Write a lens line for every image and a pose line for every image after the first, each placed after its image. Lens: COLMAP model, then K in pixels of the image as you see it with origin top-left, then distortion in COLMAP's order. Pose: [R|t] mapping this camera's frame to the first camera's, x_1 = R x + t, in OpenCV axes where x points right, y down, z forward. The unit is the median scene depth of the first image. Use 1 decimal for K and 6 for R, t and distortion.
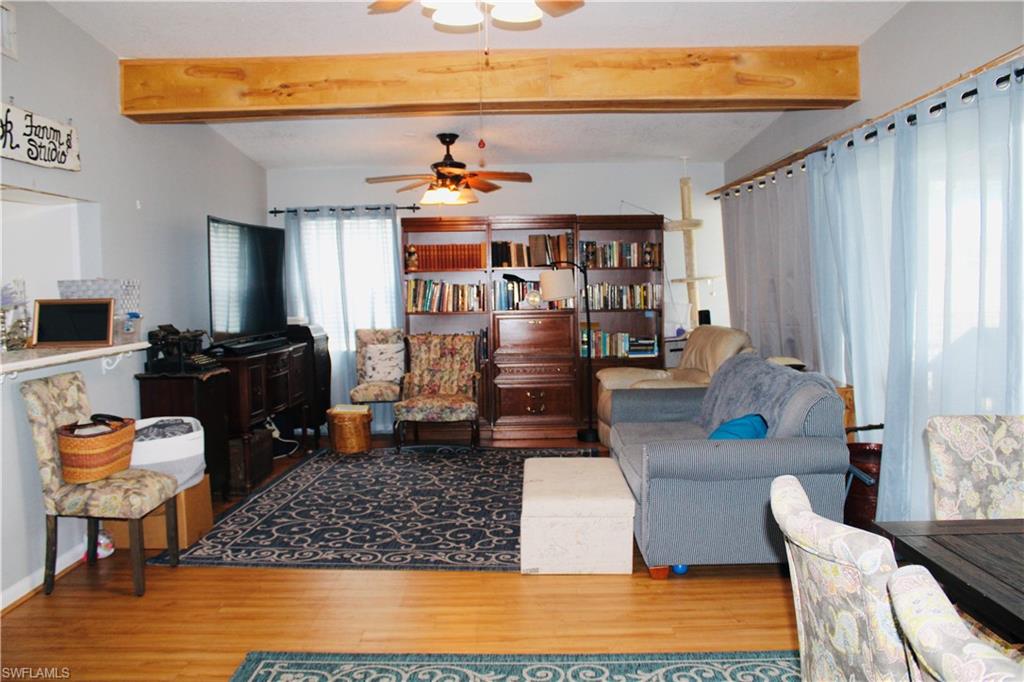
lens RADIAL K [[862.7, 0, 512.0], [0, 862.7, 341.0], [0, 0, 1]] dist [-0.153342, 0.135665]
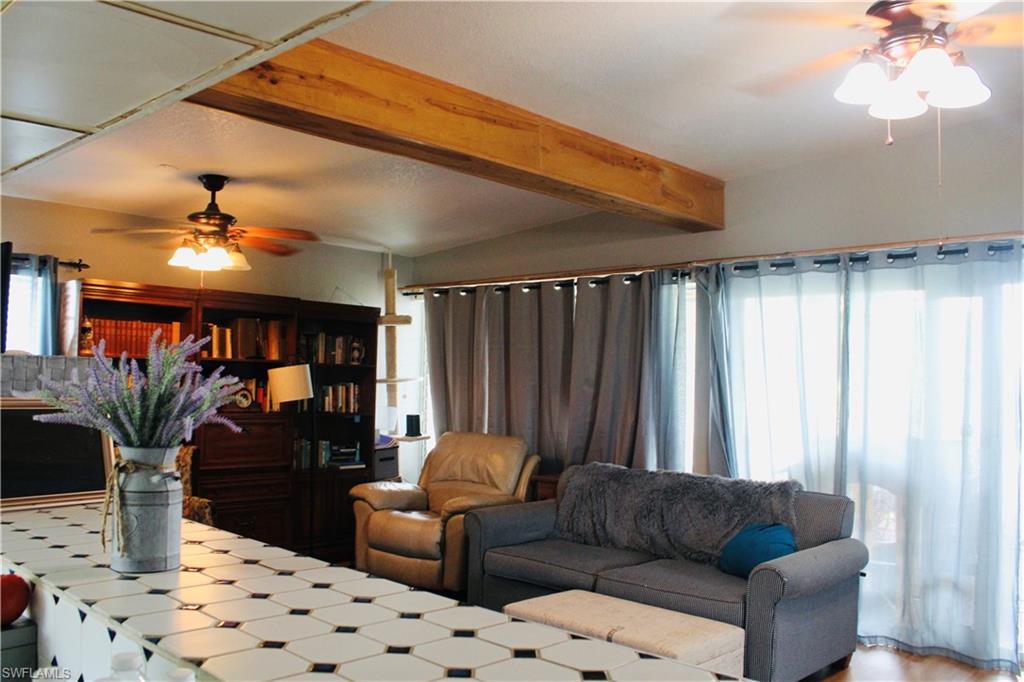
lens RADIAL K [[862.7, 0, 512.0], [0, 862.7, 341.0], [0, 0, 1]] dist [-0.153342, 0.135665]
pose [[0.678850, 0.065026, 0.731392, -0.377288], [0.013099, 0.994840, -0.100607, -0.020391], [-0.734160, 0.077878, 0.674495, 0.292392]]
